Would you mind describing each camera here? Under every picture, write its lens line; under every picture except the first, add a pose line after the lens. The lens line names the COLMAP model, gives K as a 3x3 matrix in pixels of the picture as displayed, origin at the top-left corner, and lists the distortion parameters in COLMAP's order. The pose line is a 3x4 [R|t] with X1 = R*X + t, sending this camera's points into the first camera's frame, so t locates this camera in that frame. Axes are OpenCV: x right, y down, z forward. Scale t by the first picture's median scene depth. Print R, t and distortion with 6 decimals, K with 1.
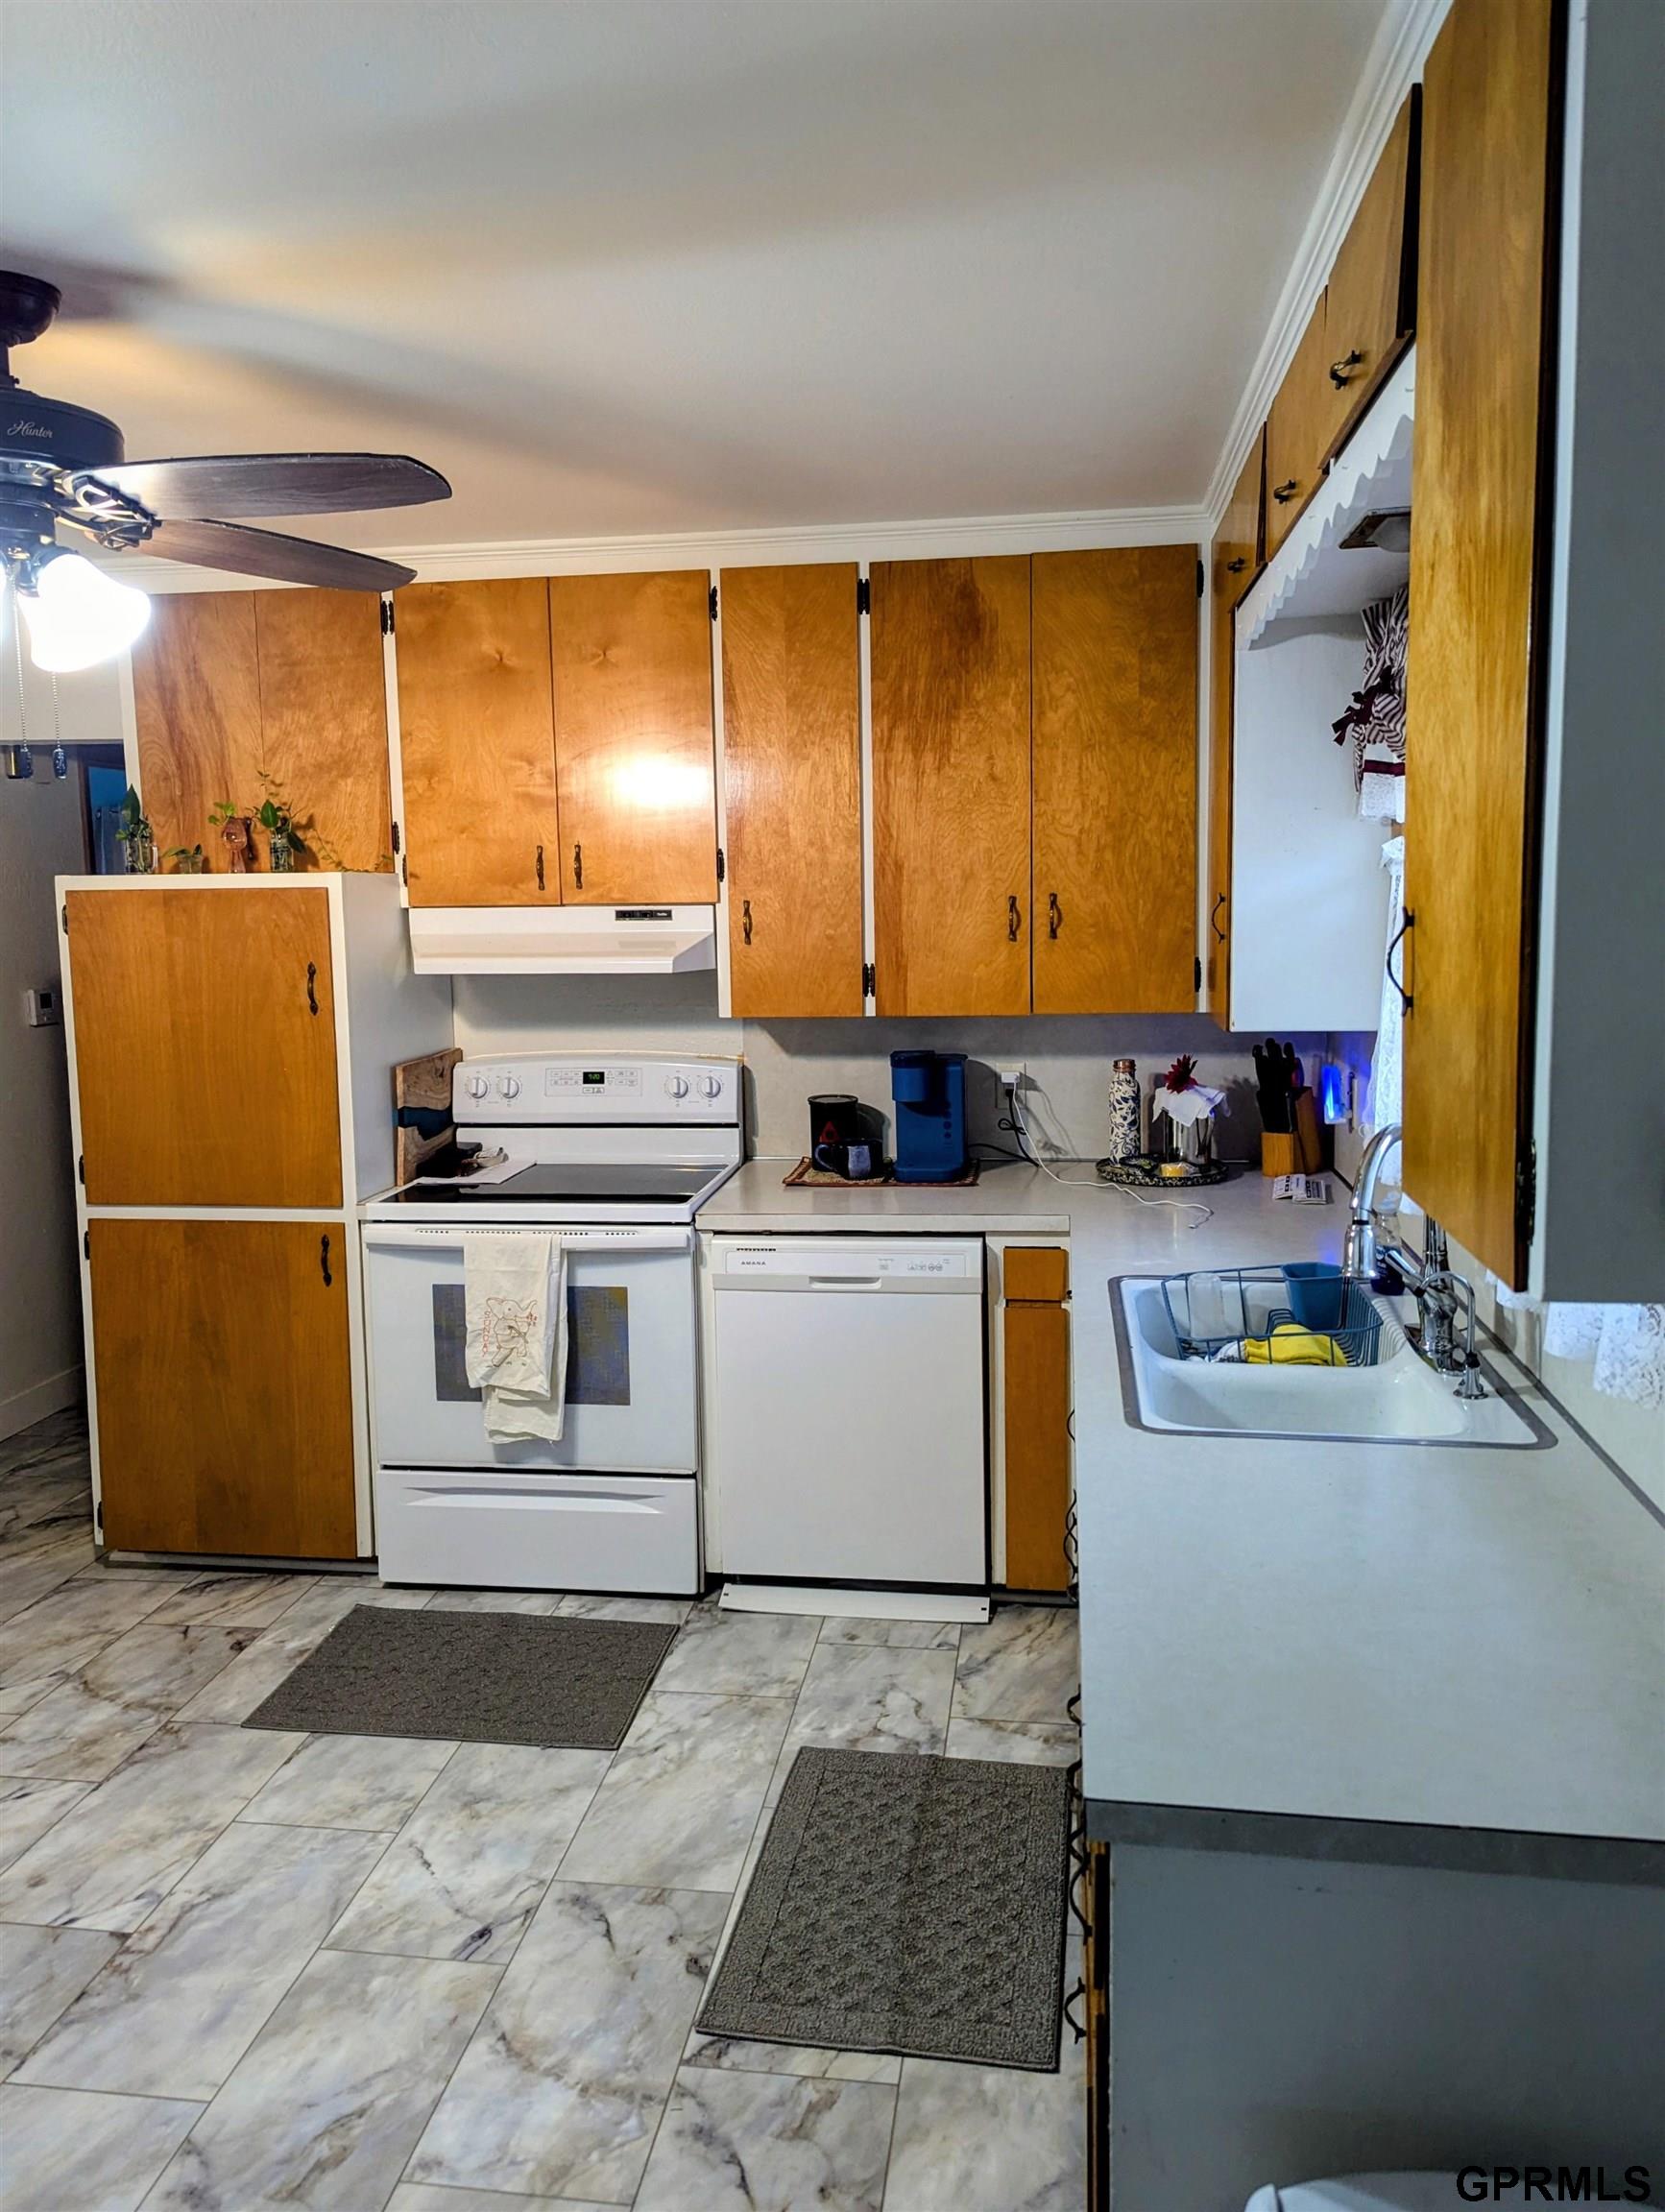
lens RADIAL K [[1577.7, 0, 836.3], [0, 1577.7, 1059.3], [0, 0, 1]] dist [0.077492, -0.079200]
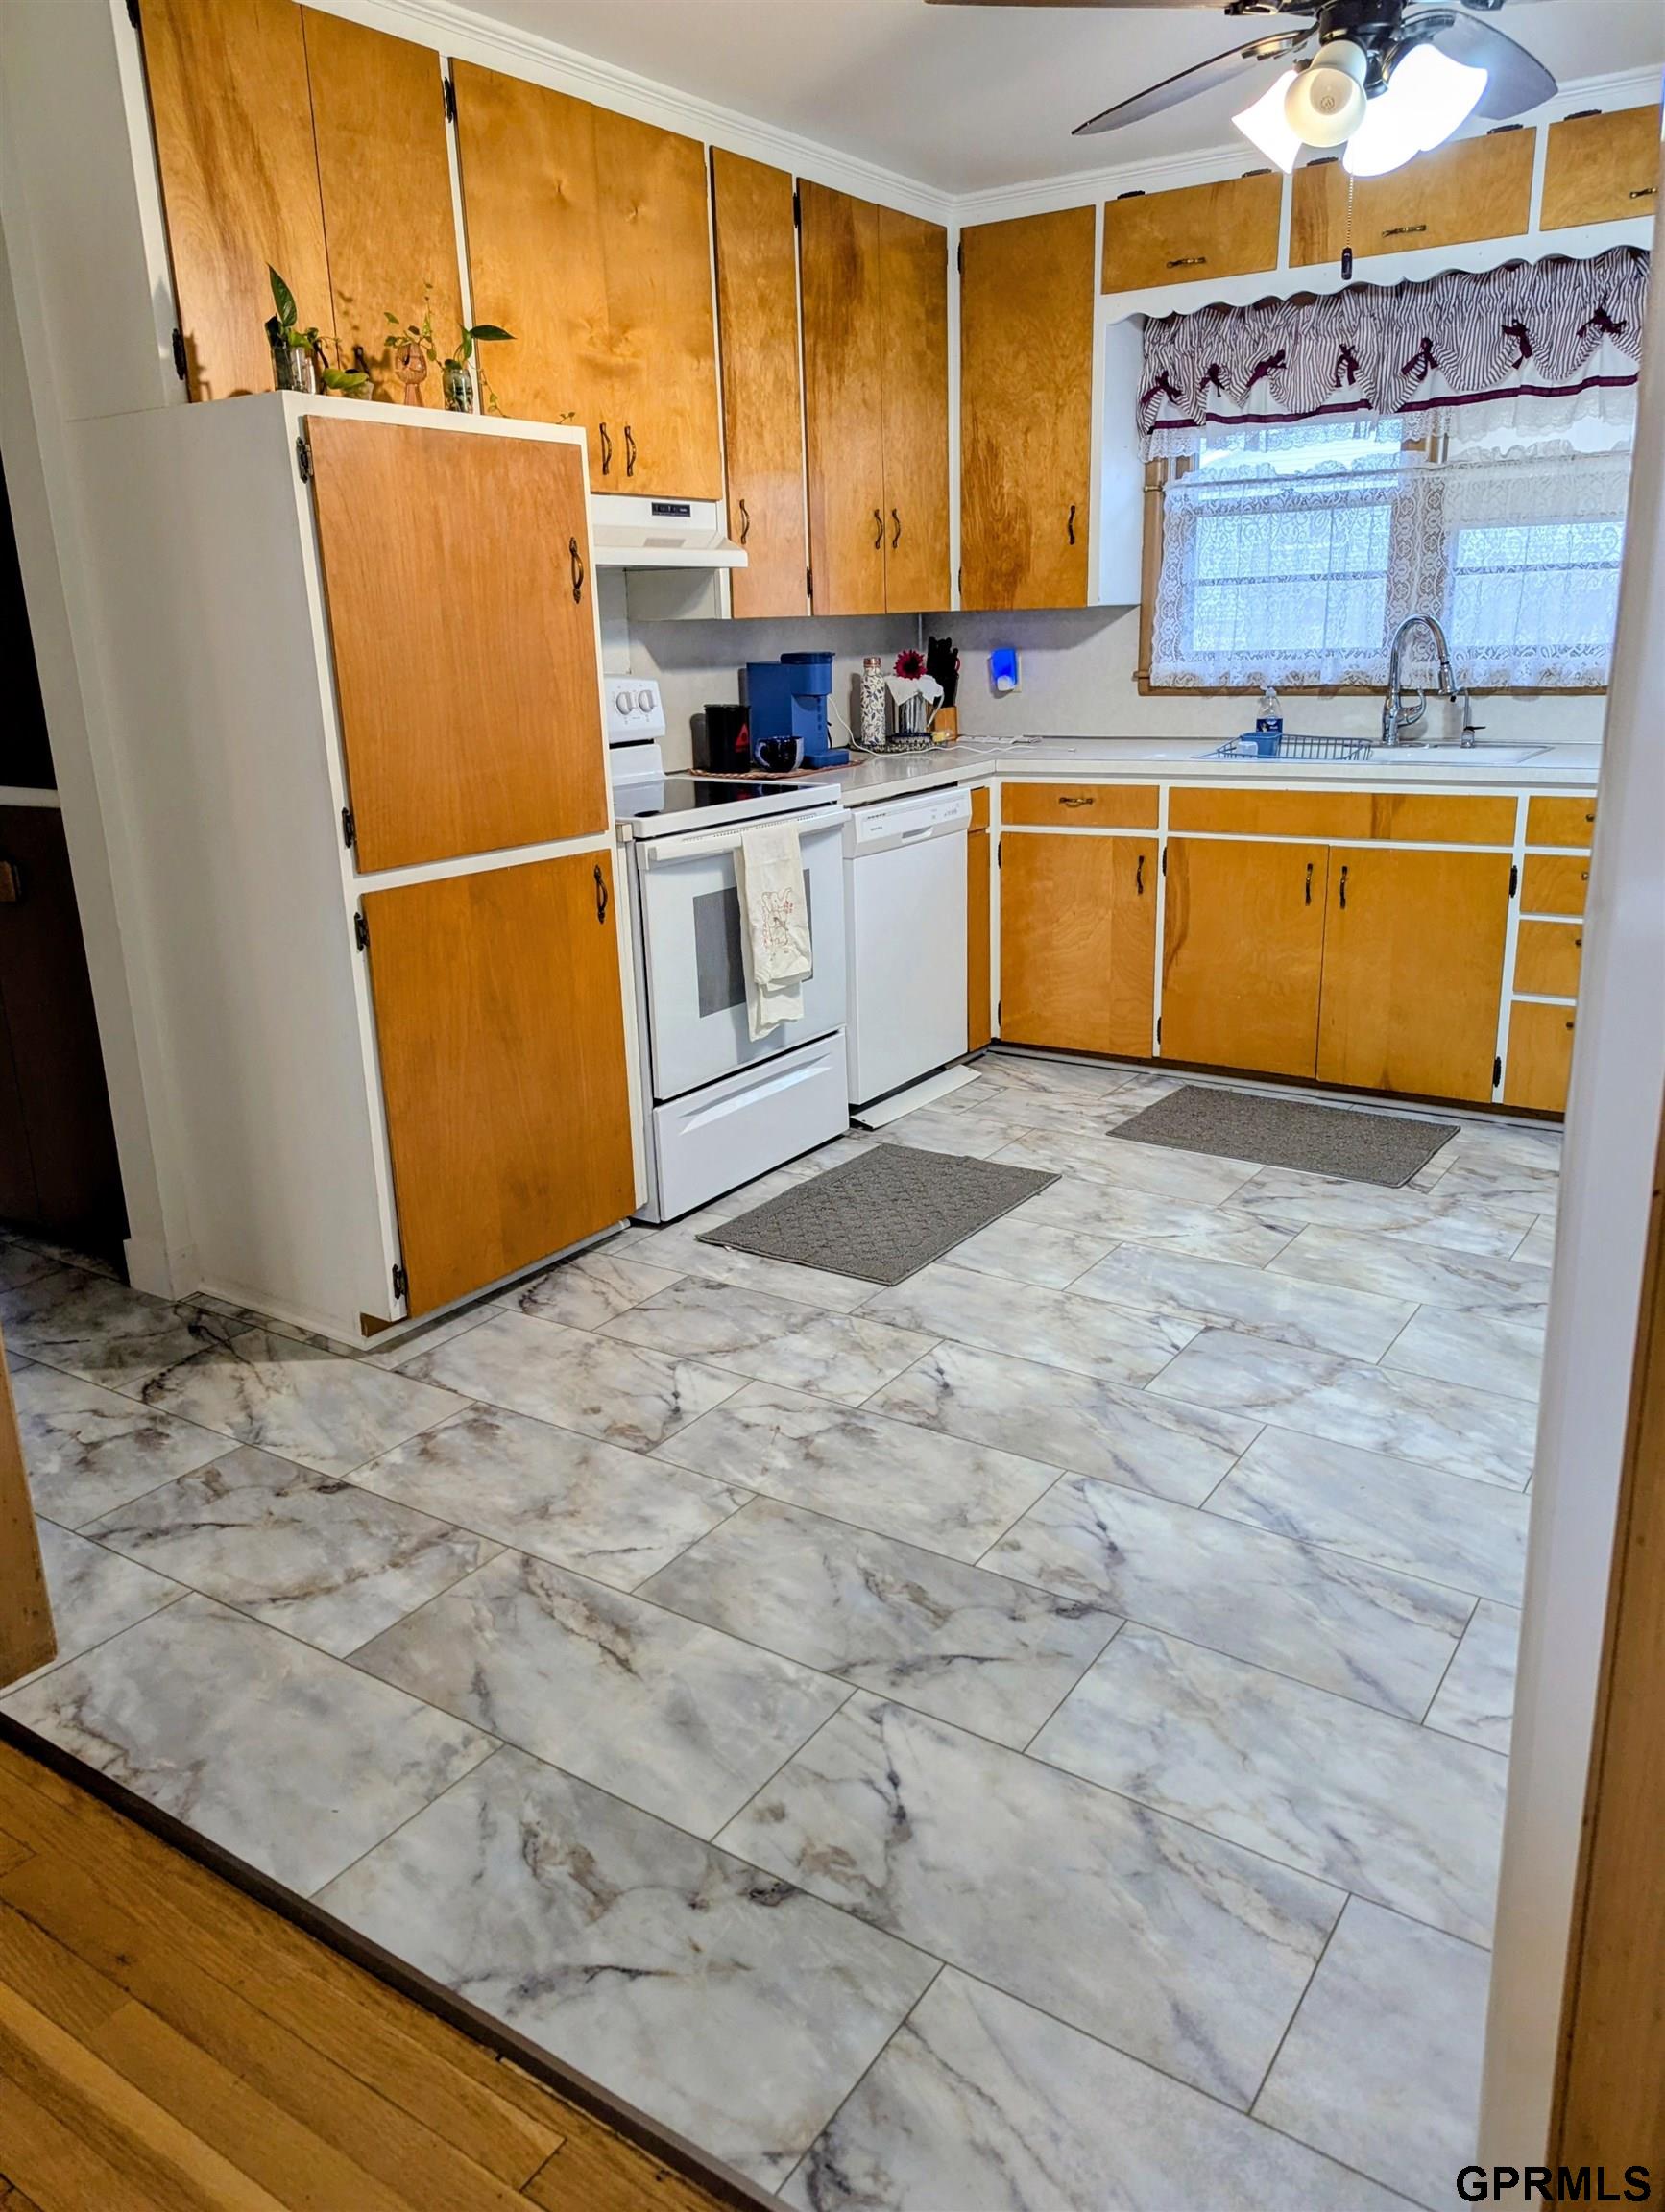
lens RADIAL K [[1577.7, 0, 836.3], [0, 1577.7, 1059.3], [0, 0, 1]] dist [0.077492, -0.079200]
pose [[0.431367, -0.237315, 0.870405, -1.127253], [0.118554, 0.971328, 0.206077, 0.053474], [-0.894353, 0.014295, 0.447133, 0.521927]]
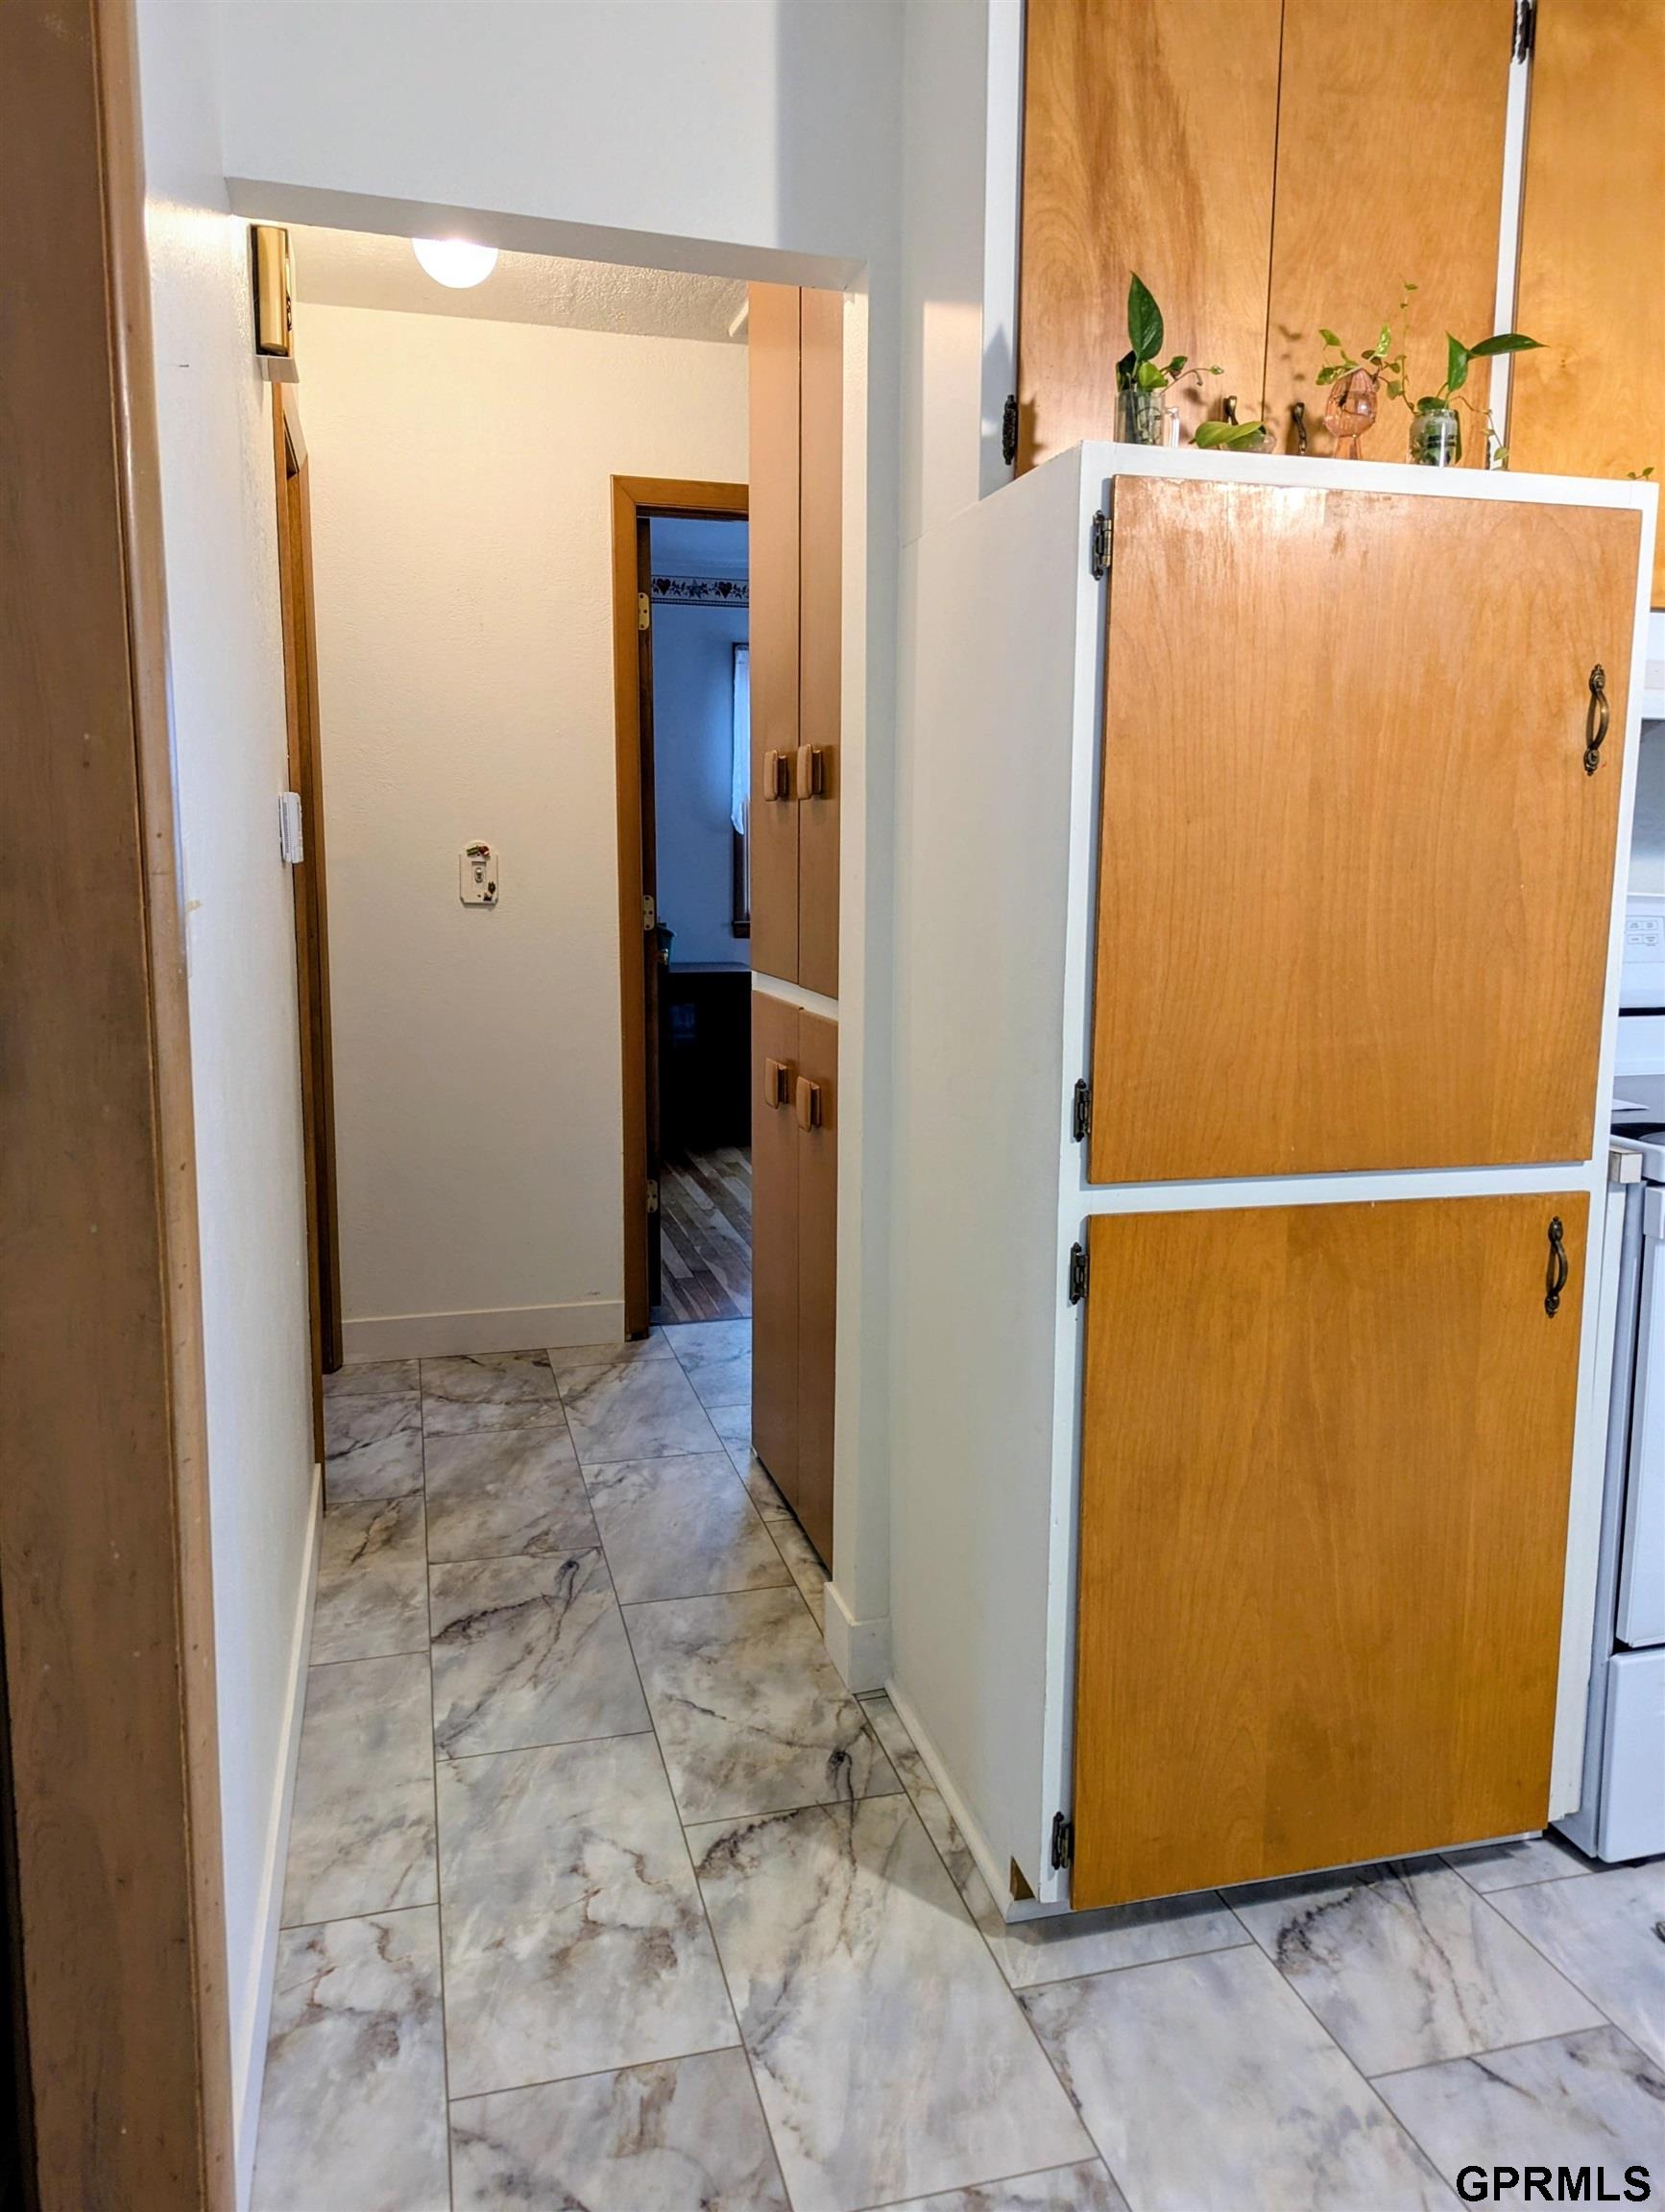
lens RADIAL K [[1559.4, 0, 829.5], [0, 1559.4, 1057.6], [0, 0, 1]] dist [0.060575, -0.055509]
pose [[0.917046, -0.029495, 0.397690, -0.781295], [0.019851, 0.999401, 0.028347, 0.043791], [-0.398288, -0.018102, 0.917082, 0.675573]]
